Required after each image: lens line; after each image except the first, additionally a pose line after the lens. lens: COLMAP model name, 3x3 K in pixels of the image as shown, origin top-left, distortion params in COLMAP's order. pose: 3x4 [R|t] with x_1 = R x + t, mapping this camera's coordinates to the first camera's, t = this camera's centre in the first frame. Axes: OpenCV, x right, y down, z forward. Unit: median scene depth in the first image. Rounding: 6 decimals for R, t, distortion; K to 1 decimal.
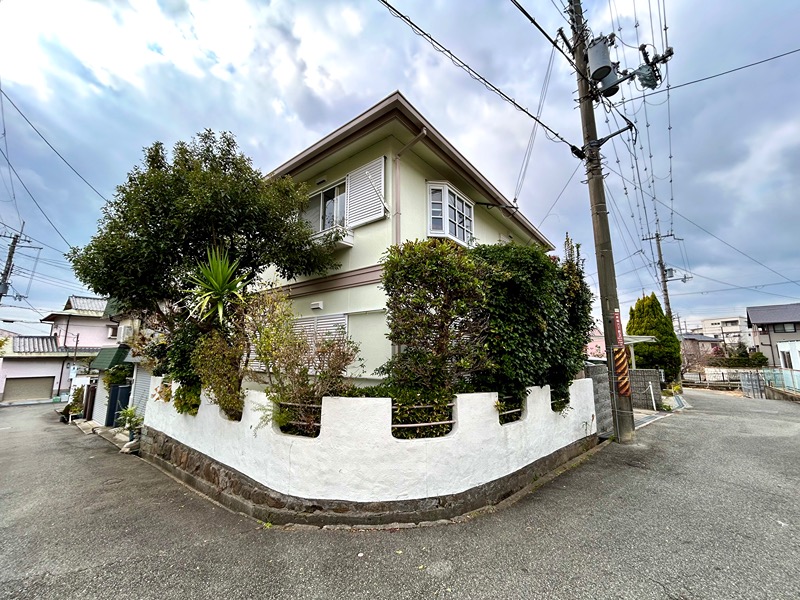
lens RADIAL K [[323.6, 0, 400.5], [0, 323.6, 298.3], [0, 0, 1]] dist [-0.000369, 0.000085]
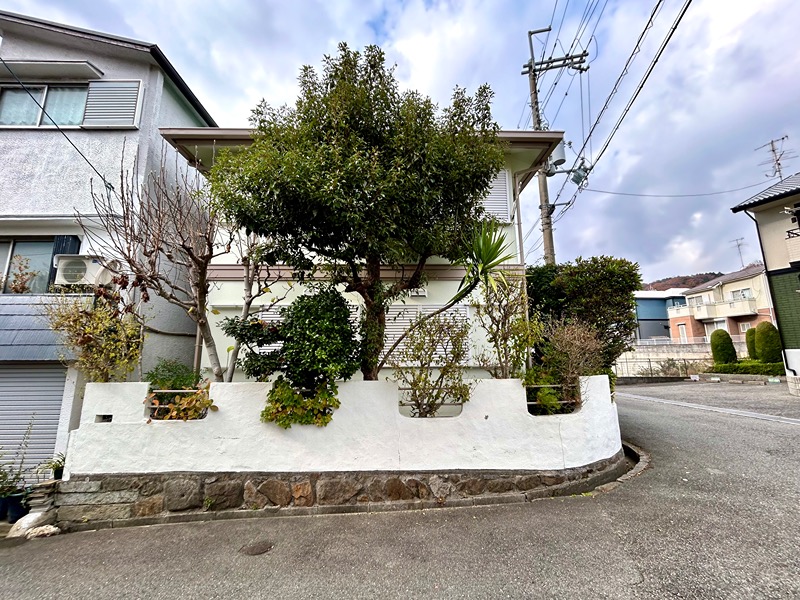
lens RADIAL K [[323.6, 0, 397.6], [0, 323.6, 302.2], [0, 0, 1]] dist [-0.000369, 0.000085]
pose [[0.771513, 0.104768, 0.627528, -1.504293], [-0.098759, 0.994114, -0.044552, 0.162289], [-0.628502, -0.027602, 0.777318, 0.531582]]
